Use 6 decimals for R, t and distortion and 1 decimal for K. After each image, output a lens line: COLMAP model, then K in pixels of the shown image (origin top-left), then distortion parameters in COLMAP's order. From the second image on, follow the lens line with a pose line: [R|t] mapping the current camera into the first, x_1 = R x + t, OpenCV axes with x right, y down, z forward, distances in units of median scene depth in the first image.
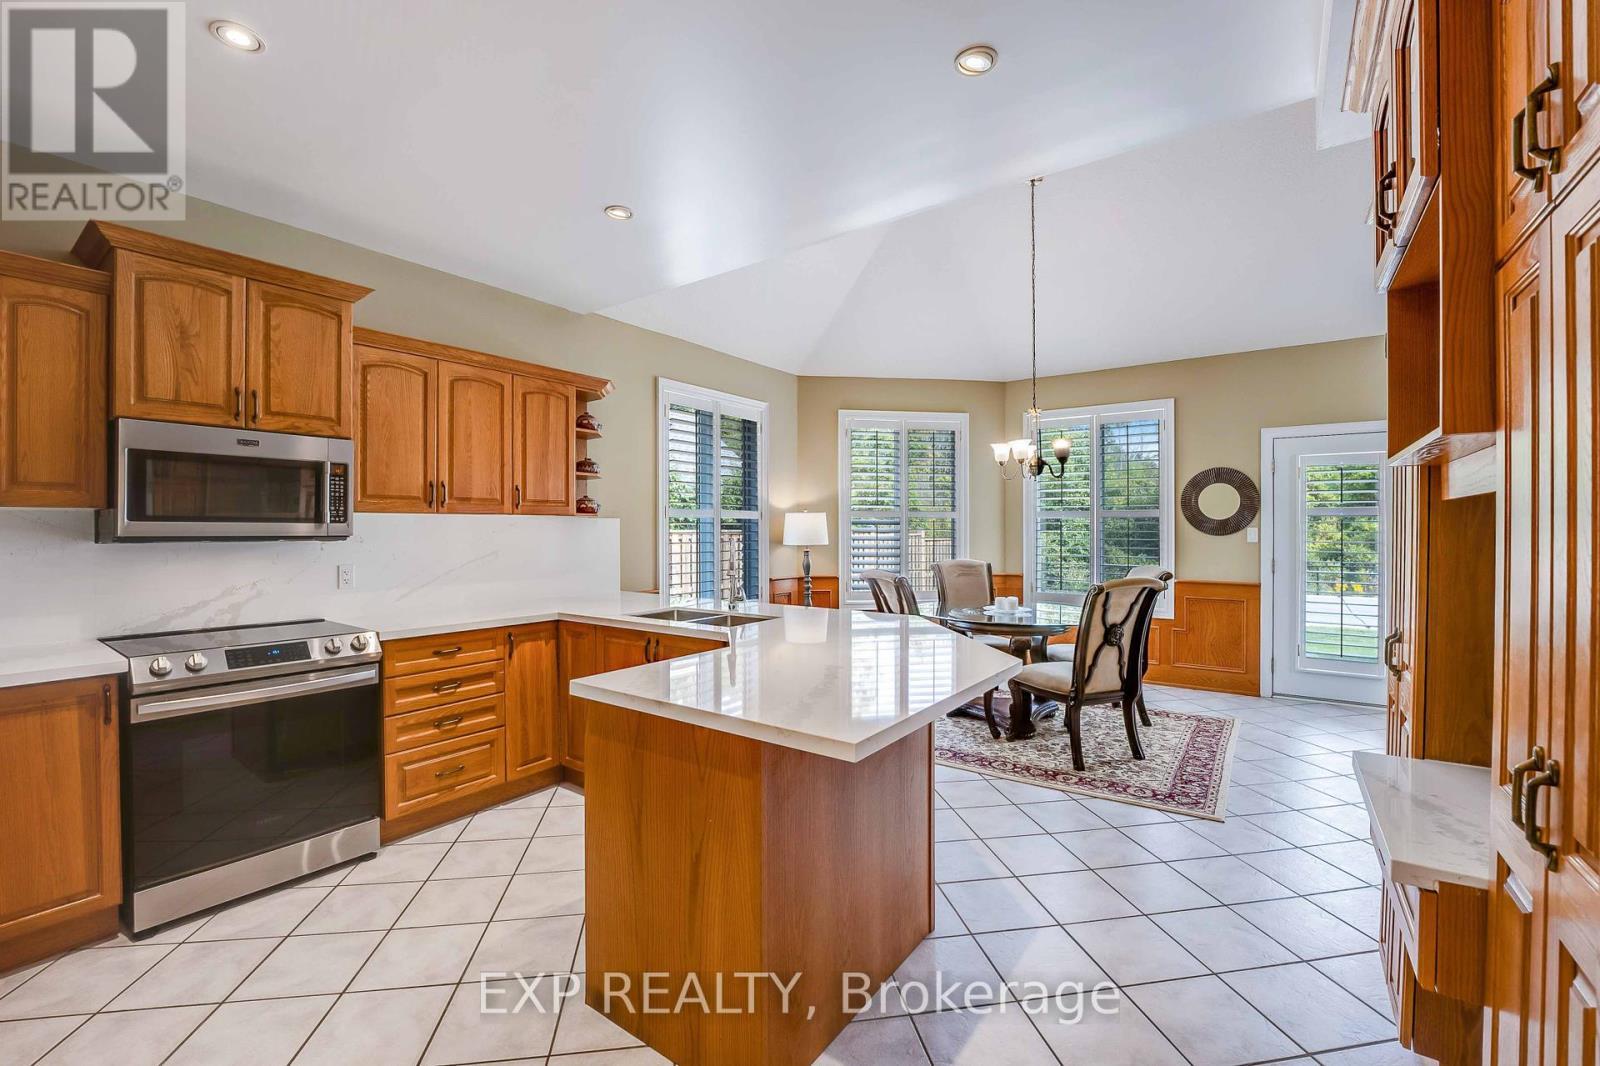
lens RADIAL K [[664.3, 0, 778.6], [0, 664.3, 533.1], [0, 0, 1]] dist [-0.024134, 0.001392]
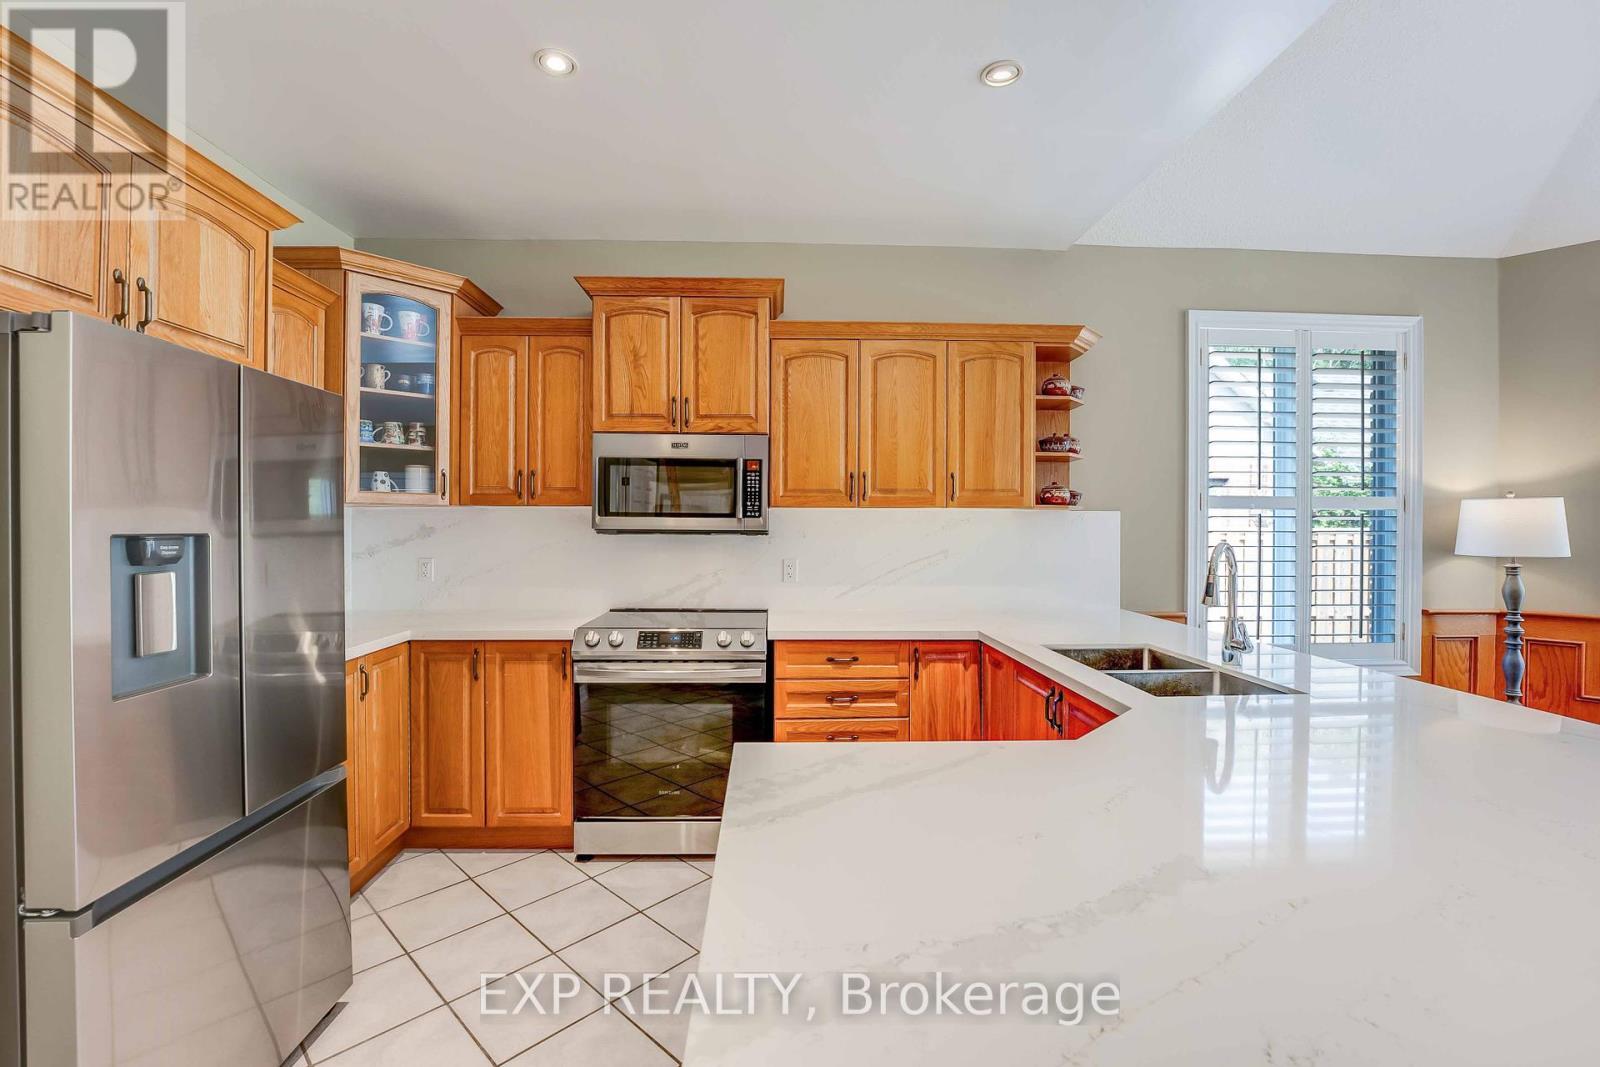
lens RADIAL K [[664.3, 0, 805.5], [0, 664.3, 530.8], [0, 0, 1]] dist [-0.024134, 0.001392]
pose [[0.635225, 0.012462, -0.772227, 0.153574], [-0.009667, 0.999920, 0.008184, -0.004071], [0.772267, 0.002267, 0.635294, 0.360683]]
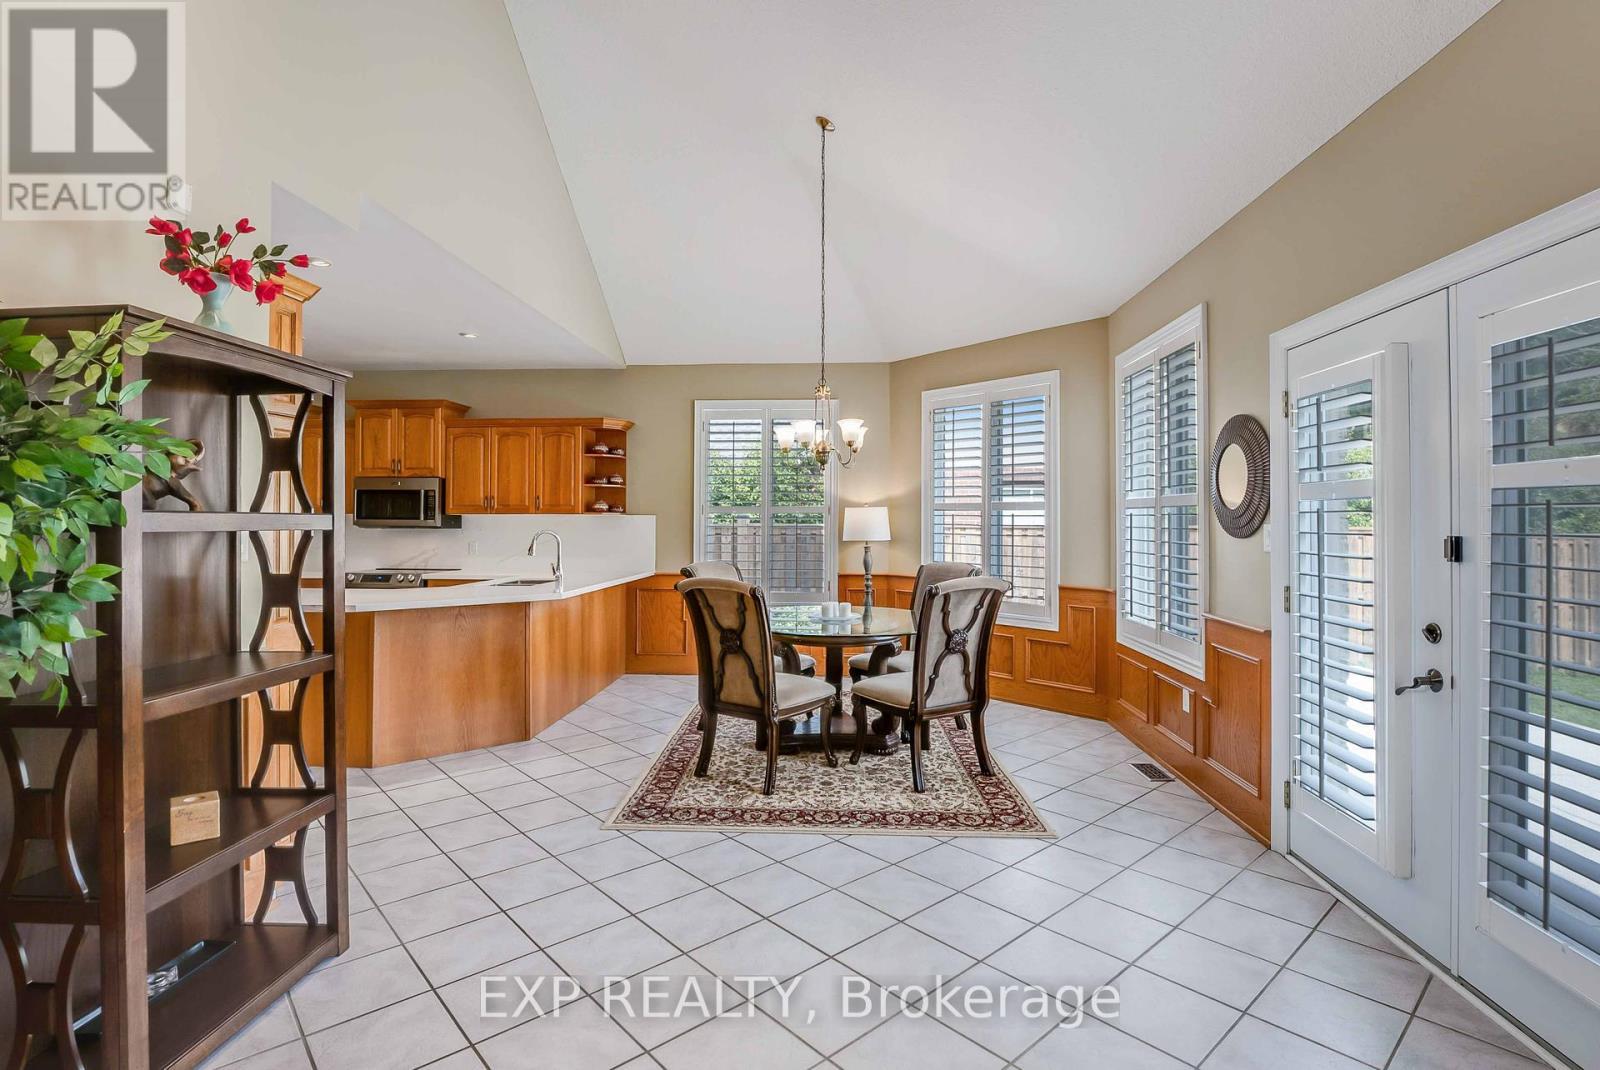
lens RADIAL K [[750.3, 0, 807.5], [0, 750.3, 519.8], [0, 0, 1]] dist [-0.026275, 0.000579]
pose [[0.566557, -0.002896, -0.824017, 1.626155], [-0.008354, 0.999922, -0.009258, -0.003381], [0.823980, 0.012129, 0.566489, 0.579109]]
